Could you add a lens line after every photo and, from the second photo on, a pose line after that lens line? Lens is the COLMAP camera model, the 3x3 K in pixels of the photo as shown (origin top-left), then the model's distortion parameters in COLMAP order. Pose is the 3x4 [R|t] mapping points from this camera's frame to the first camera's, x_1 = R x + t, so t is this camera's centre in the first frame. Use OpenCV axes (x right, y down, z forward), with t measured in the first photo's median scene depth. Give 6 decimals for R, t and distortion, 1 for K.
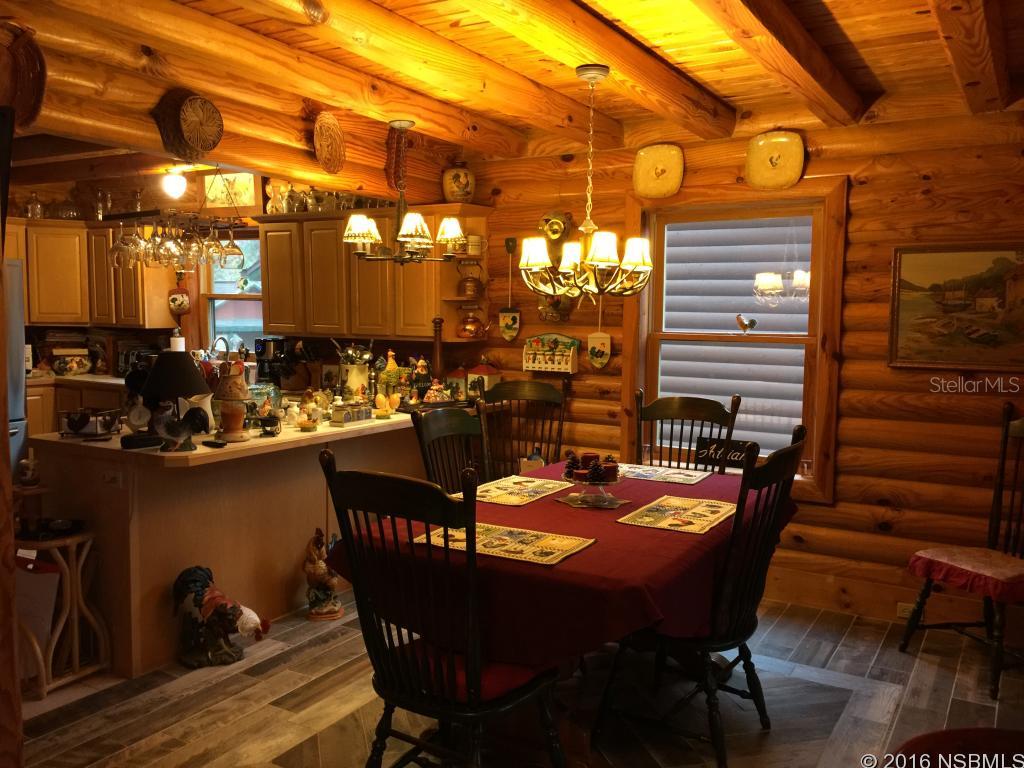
lens RADIAL K [[875.8, 0, 504.8], [0, 875.8, 378.6], [0, 0, 1]] dist [0.042467, -0.025892]
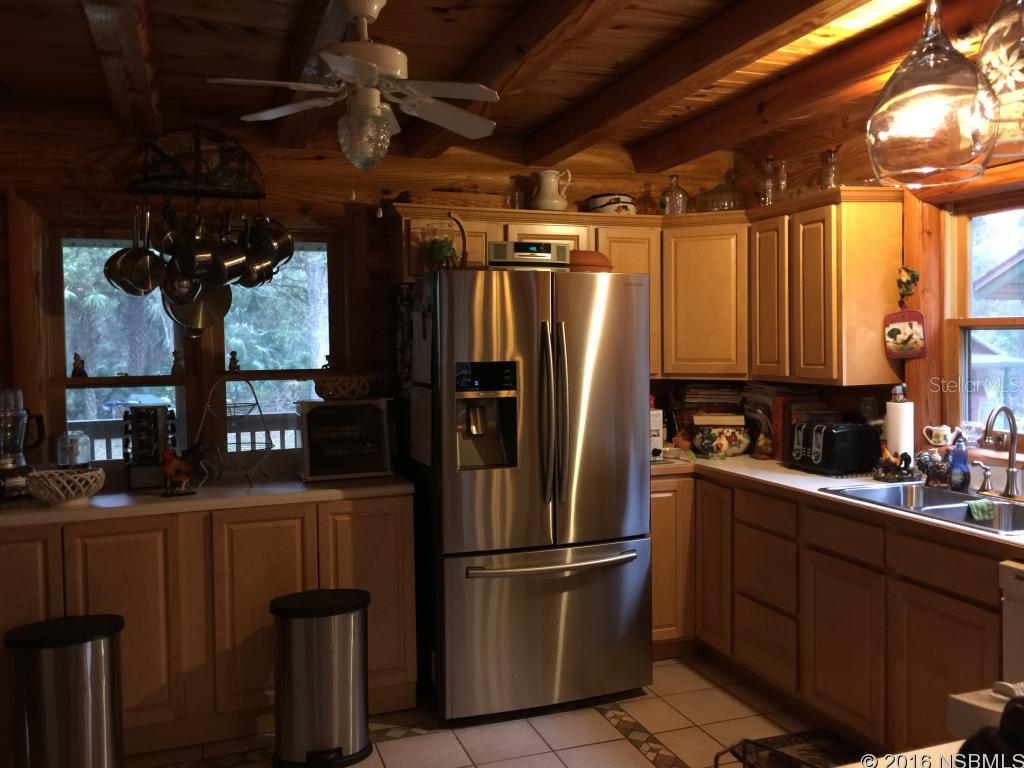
lens RADIAL K [[875.8, 0, 511.5], [0, 875.8, 373.2], [0, 0, 1]] dist [0.042467, -0.025892]
pose [[0.765887, 0.000732, -0.642975, -0.207971], [-0.031890, 0.998812, -0.036850, -0.037094], [0.642184, 0.048727, 0.765000, 0.436502]]
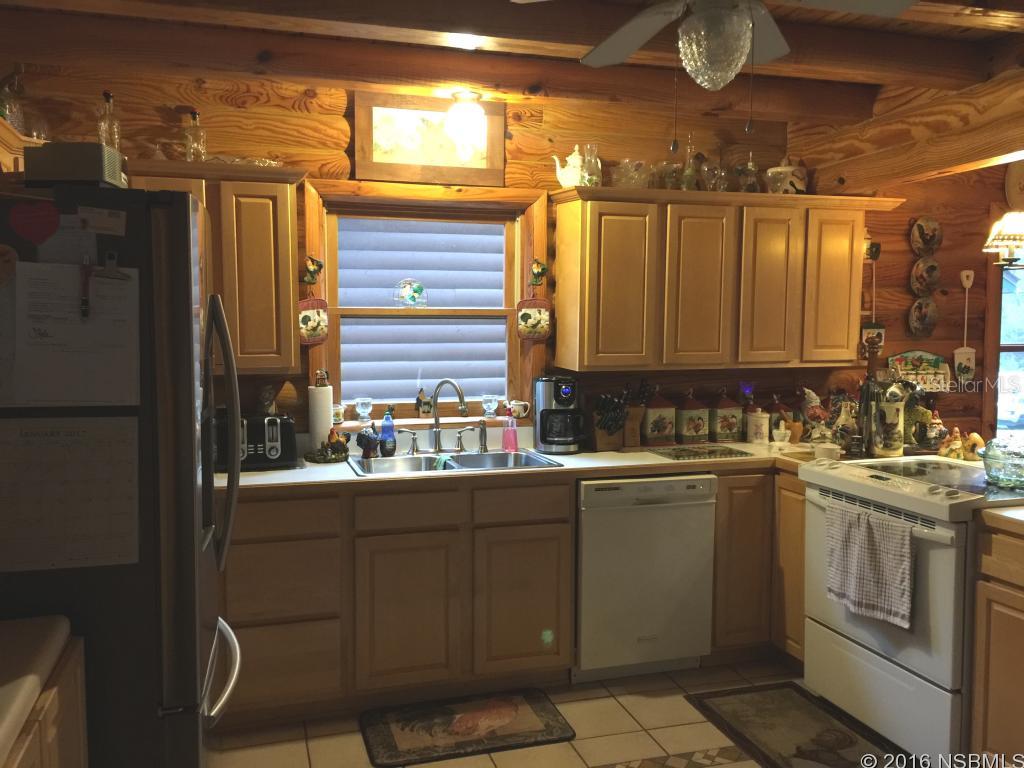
lens RADIAL K [[875.8, 0, 510.6], [0, 875.8, 393.5], [0, 0, 1]] dist [0.042467, -0.025892]
pose [[0.679023, -0.067062, 0.731048, -0.700281], [0.075064, 0.996942, 0.021731, -0.045563], [-0.730270, 0.040119, 0.681980, 0.534327]]
